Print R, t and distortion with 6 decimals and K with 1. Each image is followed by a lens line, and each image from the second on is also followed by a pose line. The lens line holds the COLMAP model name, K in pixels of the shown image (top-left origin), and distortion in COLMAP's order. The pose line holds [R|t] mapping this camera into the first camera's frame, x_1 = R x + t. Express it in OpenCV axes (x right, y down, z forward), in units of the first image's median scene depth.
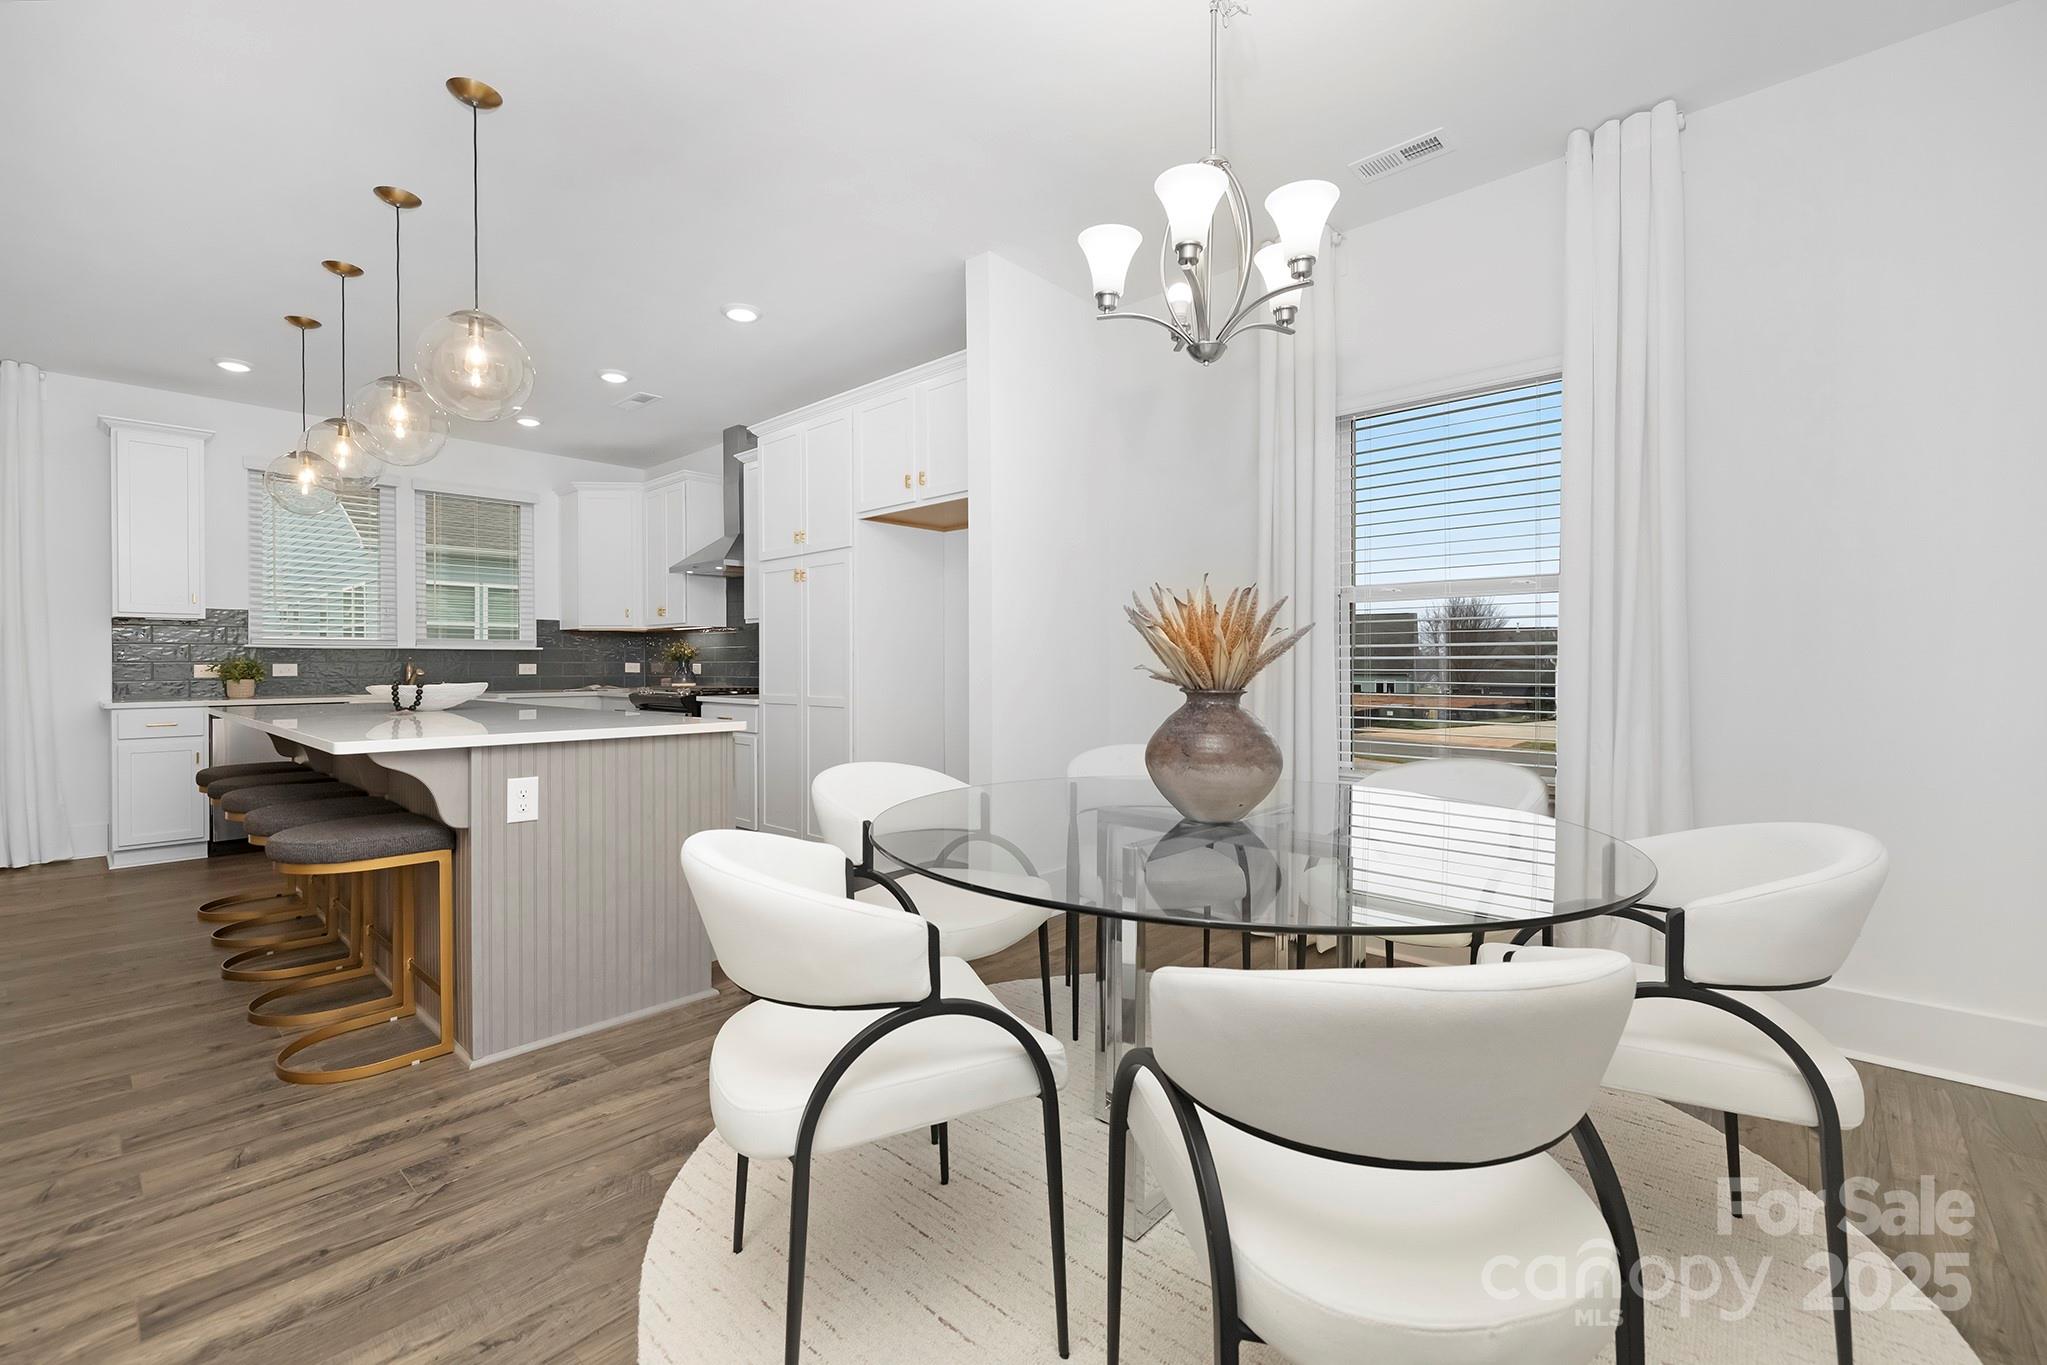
lens RADIAL K [[870.2, 0, 992.9], [0, 870.2, 661.3], [0, 0, 1]] dist [0.003328, 0.000826]
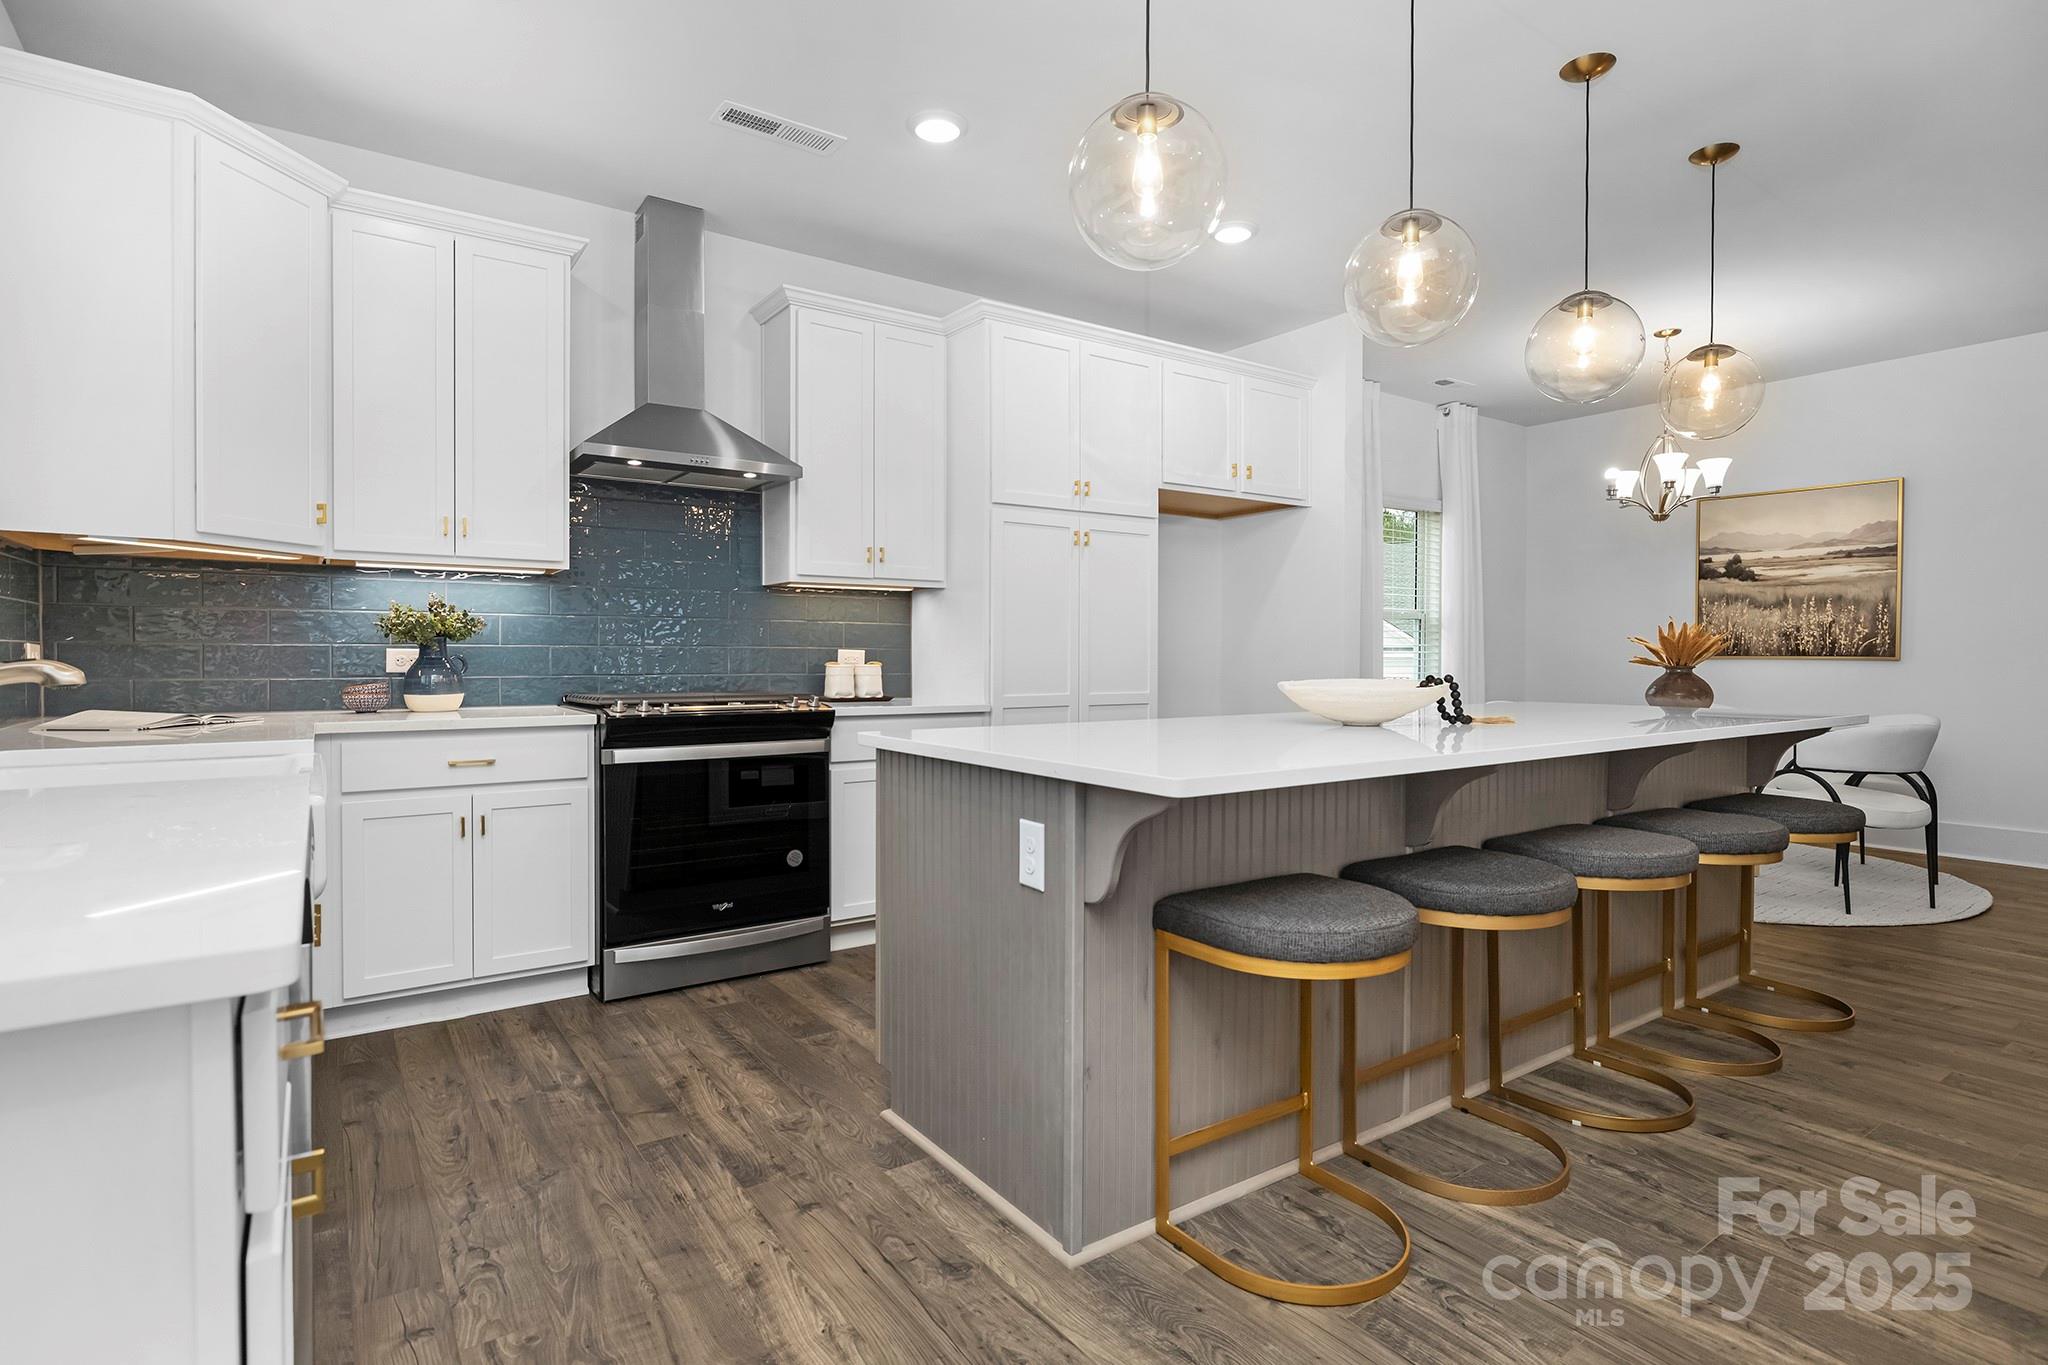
lens RADIAL K [[1026.2, 0, 1016.2], [0, 1026.2, 668.8], [0, 0, 1]] dist [0.000571, -0.000508]
pose [[0.205284, -0.009067, 0.978660, -0.917719], [-0.007656, 0.999912, 0.010870, 0.006586], [-0.978672, -0.009724, 0.205197, 0.706739]]
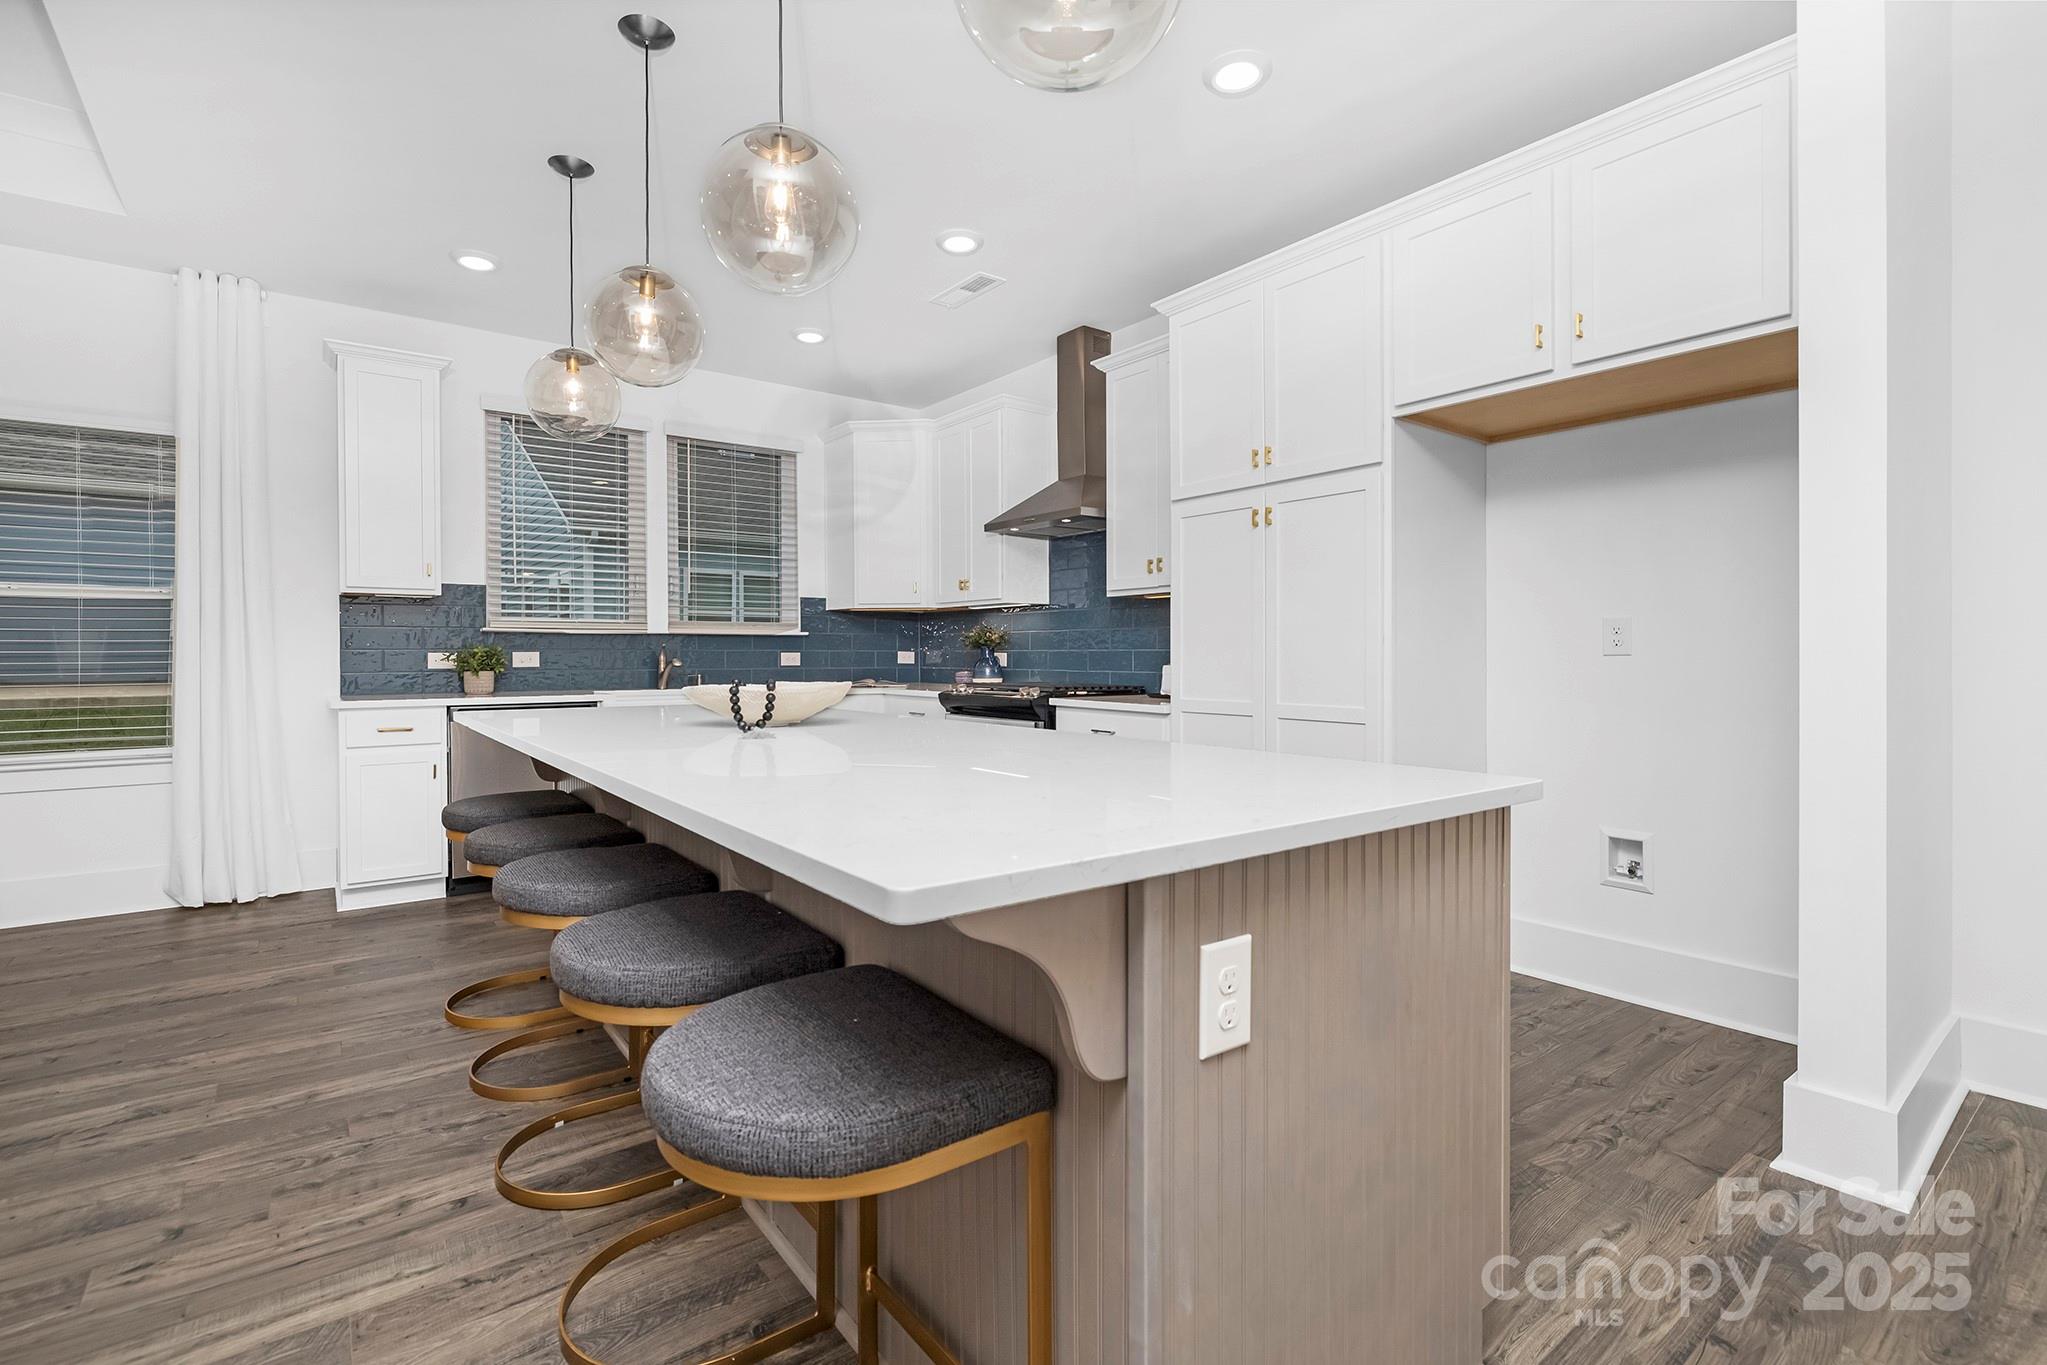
lens RADIAL K [[923.5, 0, 1031.0], [0, 923.5, 661.5], [0, 0, 1]] dist [-0.002766, -0.000739]
pose [[0.988490, 0.003358, -0.151247, -0.232501], [-0.001635, 0.999932, 0.011513, 0.001367], [0.151276, -0.011134, 0.988429, 0.238201]]
